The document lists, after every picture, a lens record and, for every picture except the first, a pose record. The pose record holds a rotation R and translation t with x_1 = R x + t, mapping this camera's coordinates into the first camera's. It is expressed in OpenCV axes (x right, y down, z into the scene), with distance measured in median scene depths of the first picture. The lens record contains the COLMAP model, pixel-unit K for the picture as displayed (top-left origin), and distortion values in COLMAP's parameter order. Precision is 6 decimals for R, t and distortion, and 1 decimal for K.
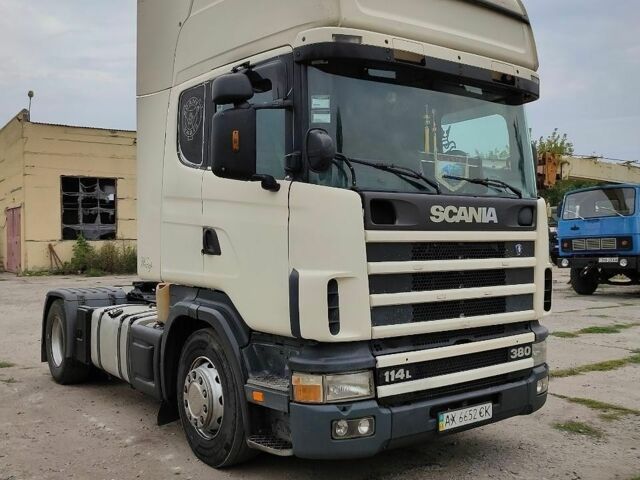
lens RADIAL K [[764.1, 0, 363.0], [0, 764.1, 223.2], [0, 0, 1]] dist [0.007920, -0.017582]
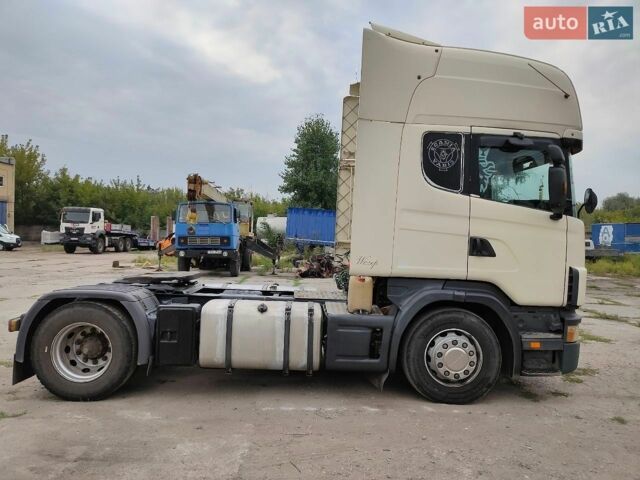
lens RADIAL K [[551.9, 0, 320.0], [0, 551.9, 240.0], [0, 0, 1]] dist [0.006463, 0.001576]
pose [[0.497884, 0.025755, 0.866861, -1.061263], [-0.056961, 0.998372, 0.003054, 0.021257], [-0.865371, -0.050898, 0.498540, 0.632367]]
